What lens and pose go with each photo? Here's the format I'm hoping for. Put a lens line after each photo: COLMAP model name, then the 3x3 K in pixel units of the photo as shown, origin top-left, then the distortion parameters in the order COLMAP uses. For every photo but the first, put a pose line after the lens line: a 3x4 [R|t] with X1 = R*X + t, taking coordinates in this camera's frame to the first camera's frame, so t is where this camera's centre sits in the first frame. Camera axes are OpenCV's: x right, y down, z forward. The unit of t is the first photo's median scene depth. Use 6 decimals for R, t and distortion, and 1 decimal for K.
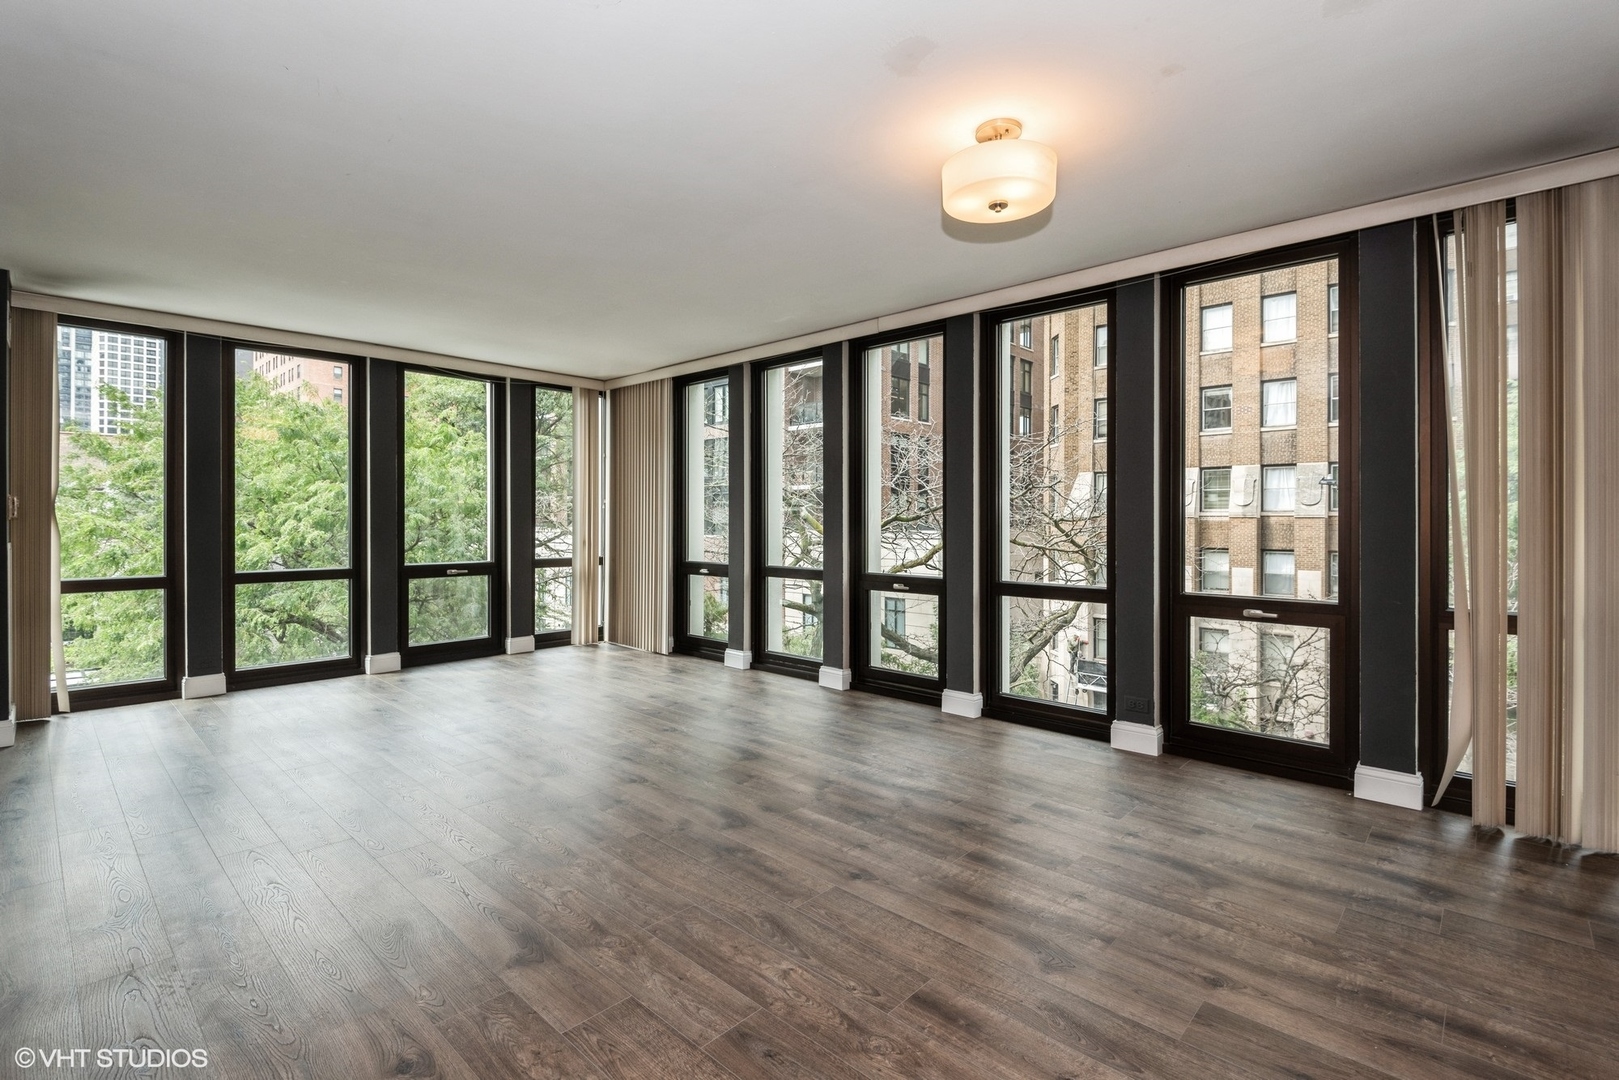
lens RADIAL K [[748.3, 0, 802.6], [0, 748.3, 515.6], [0, 0, 1]] dist [0.017258, -0.016610]
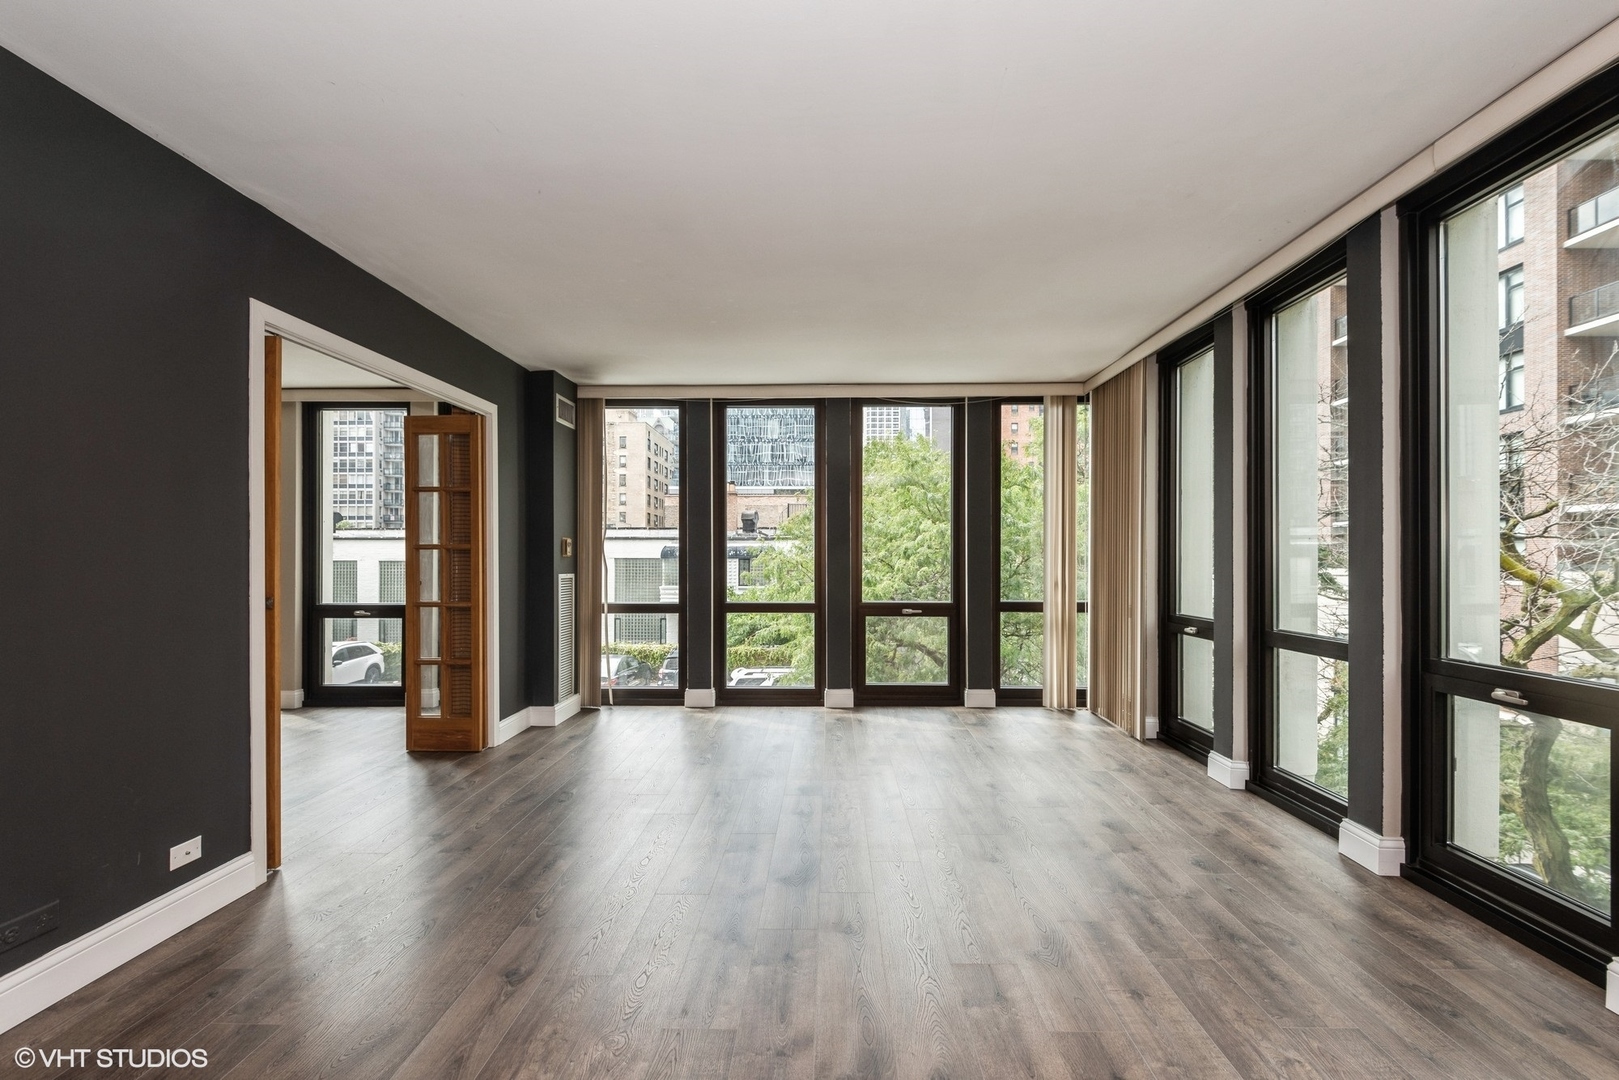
lens RADIAL K [[744.9, 0, 810.4], [0, 744.9, 552.9], [0, 0, 1]] dist [0.013707, -0.000675]
pose [[0.668912, -0.004092, -0.743331, 0.157602], [0.004181, 0.999990, -0.001743, 0.002630], [0.743330, -0.001942, 0.668922, 0.297965]]
